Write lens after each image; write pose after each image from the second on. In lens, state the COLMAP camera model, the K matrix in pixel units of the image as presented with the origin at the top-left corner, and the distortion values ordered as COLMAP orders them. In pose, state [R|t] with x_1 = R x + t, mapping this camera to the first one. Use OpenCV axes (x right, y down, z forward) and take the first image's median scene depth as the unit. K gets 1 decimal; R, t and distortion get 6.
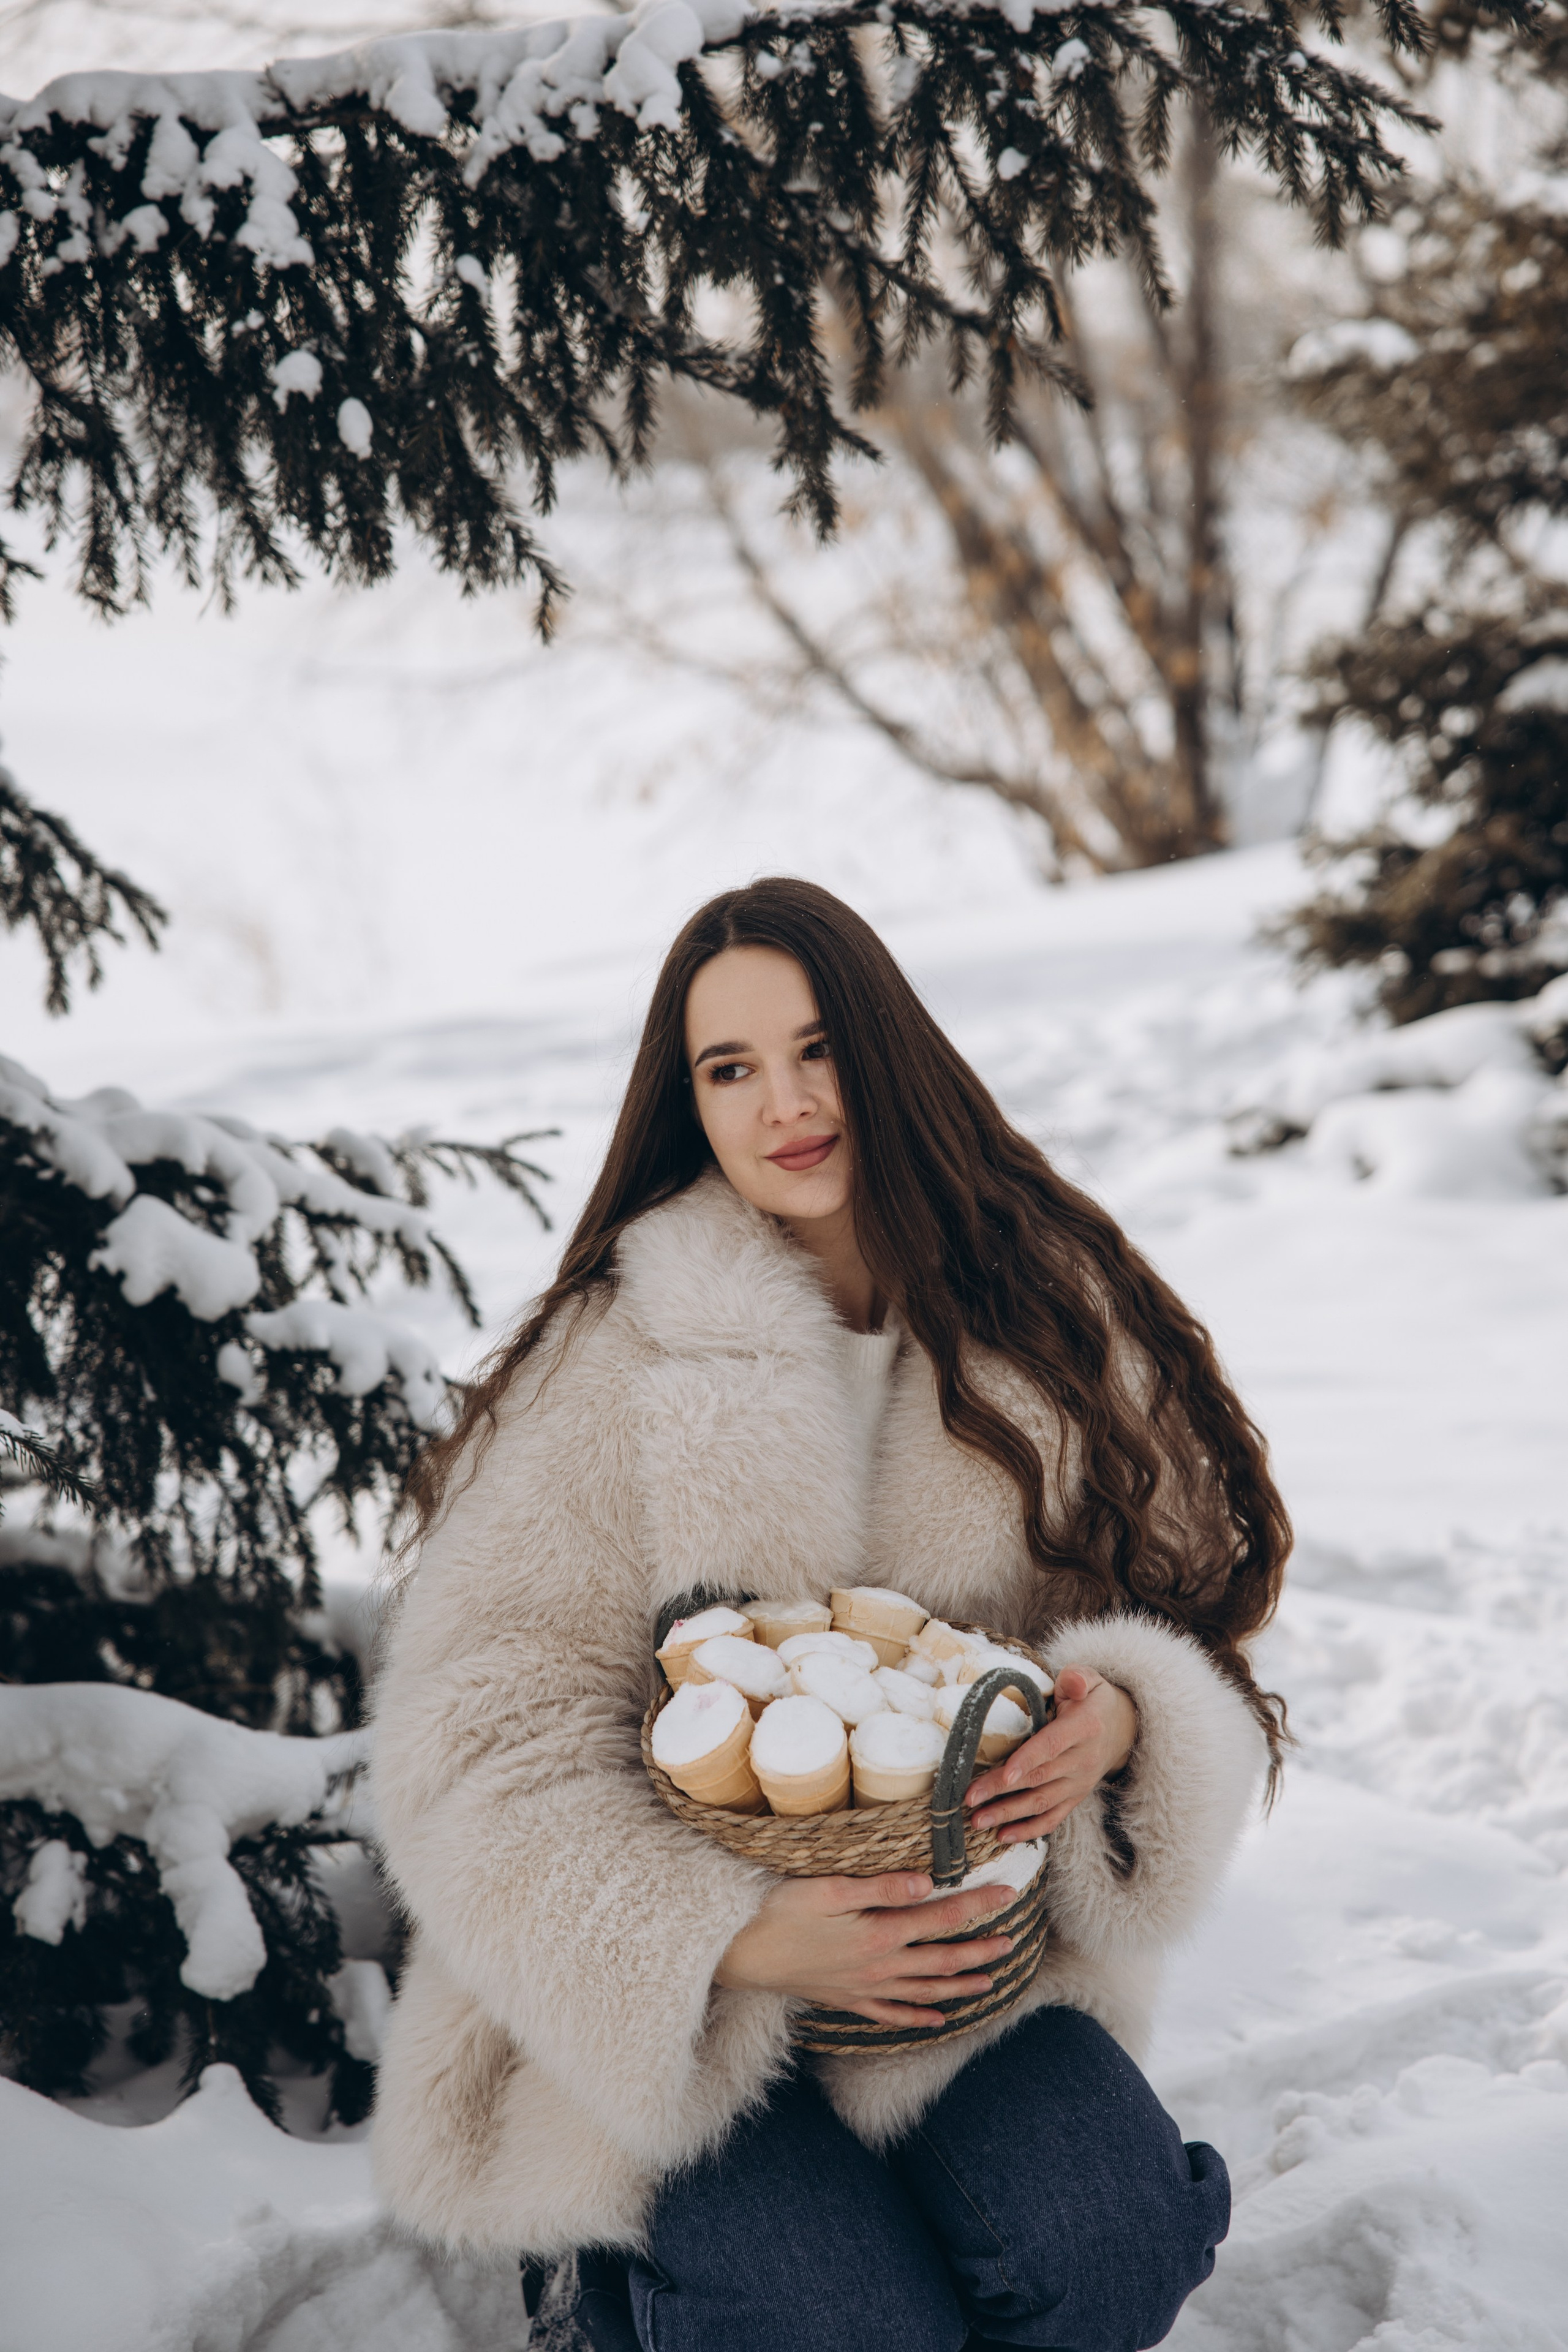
lens RADIAL K [[4756.7, 0, 776.6], [0, 4756.7, 1131.7], [0, 0, 1]] dist [0.457618, -0.524925]
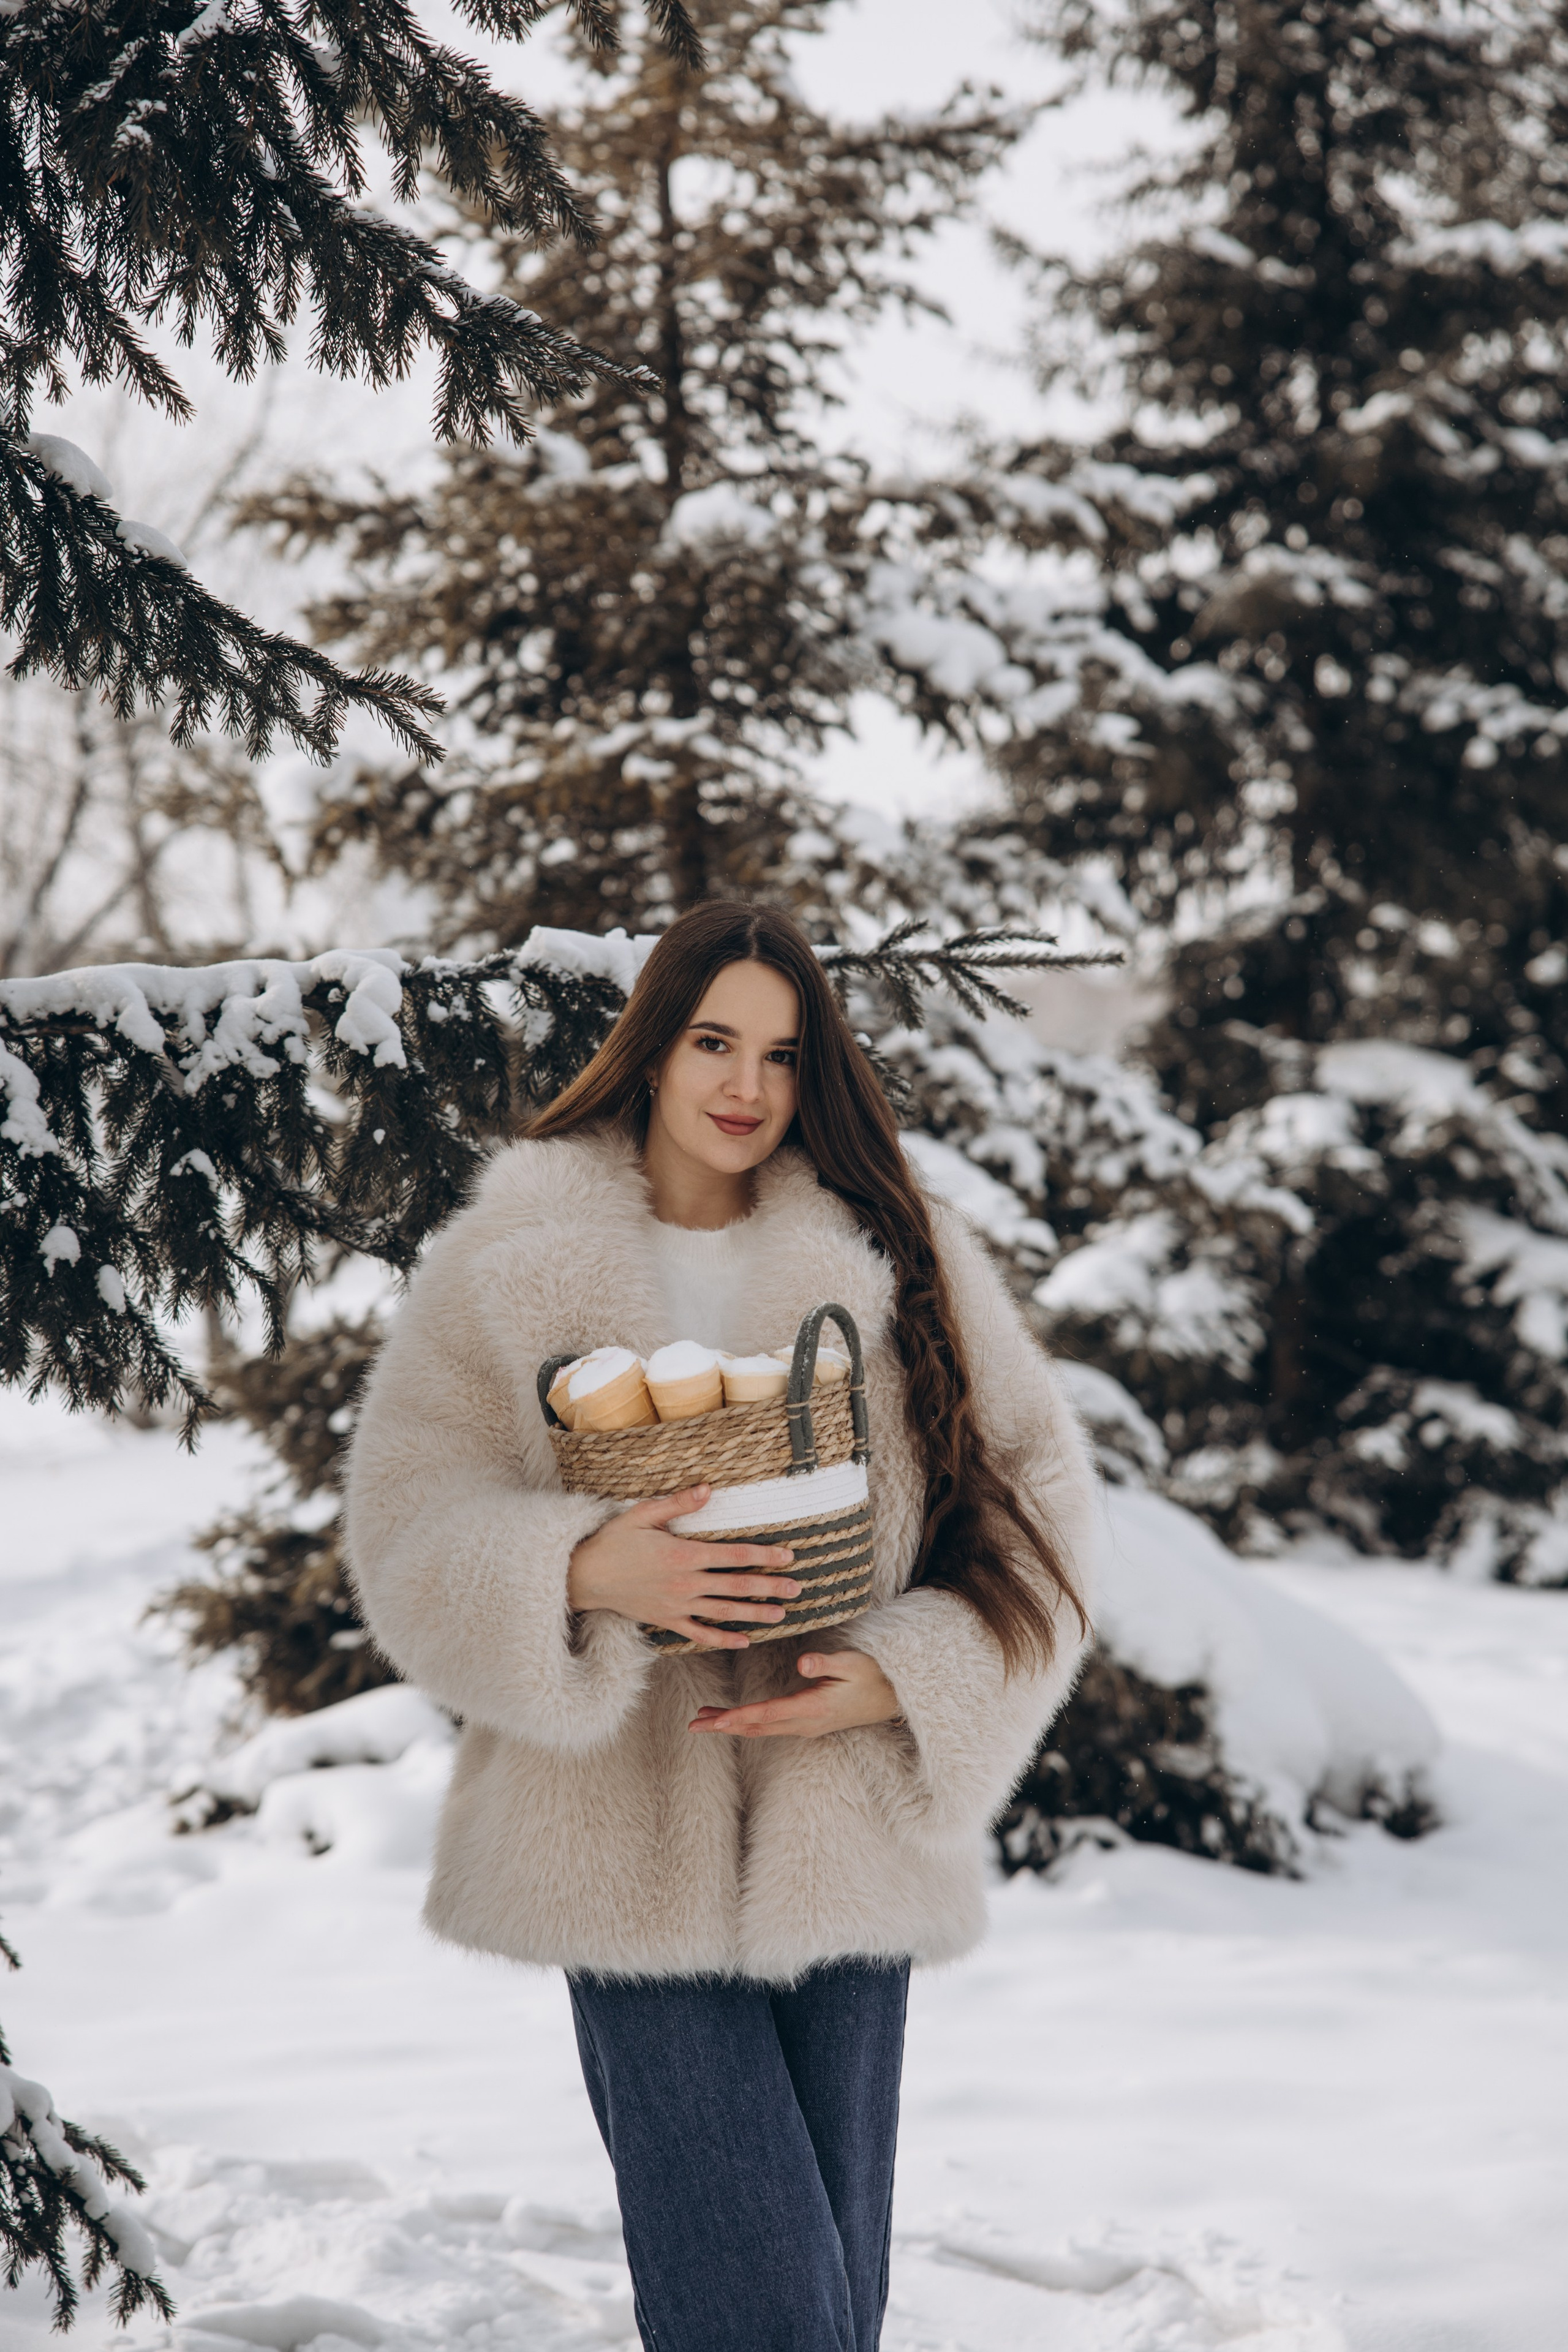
lens RADIAL K [[4754.6, 0, 786.0], [0, 4754.6, 1138.0], [0, 0, 1]] dist [0.478780, -0.637306]
pose [[0.936570, 0.034171, 0.348812, -0.338852], [0.008729, 0.992653, -0.120682, -0.036506], [-0.350373, 0.116072, 0.929390, -0.171582]]
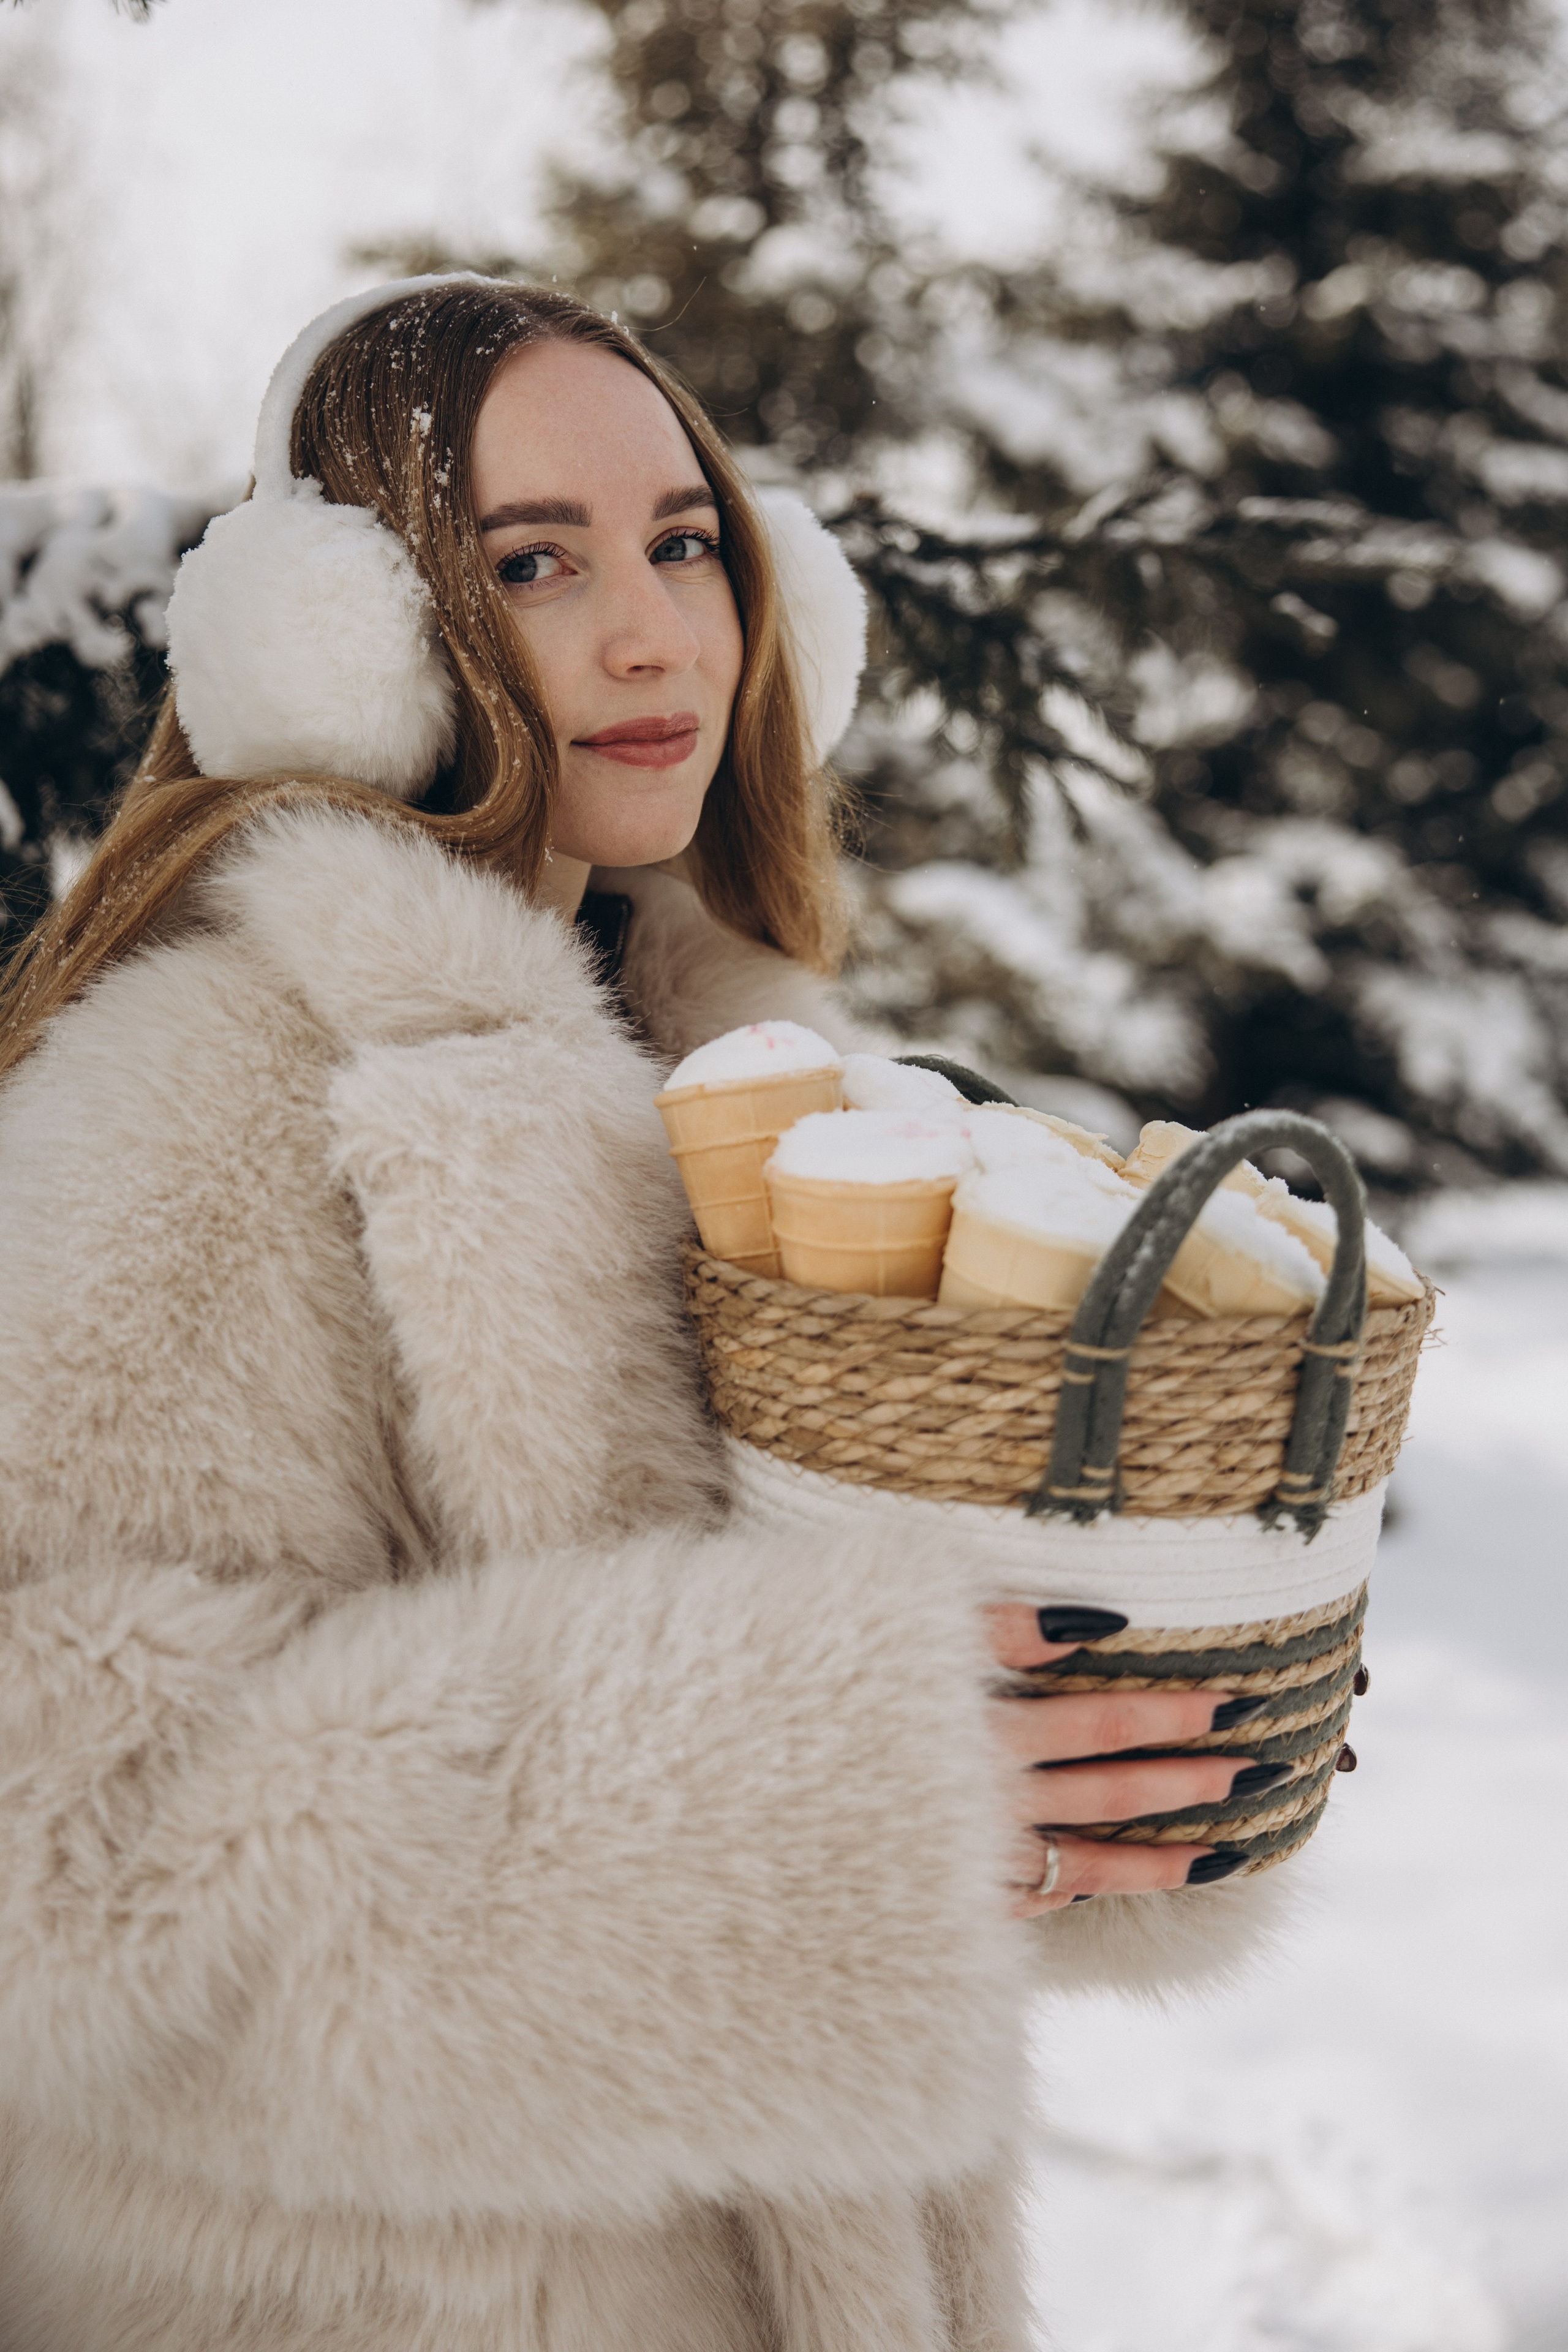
lens RADIAL K [[3222.2, 0, 784.0], [0, 3222.2, 1176.0], [0, 0, 1]] dist [-0.004339, -0.009589]
pose [[0.936341, 0.043663, 0.348365, -0.118348], [-0.032846, 0.998779, -0.036899, -0.100245], [-0.349551, 0.023108, 0.936632, 0.469518]]
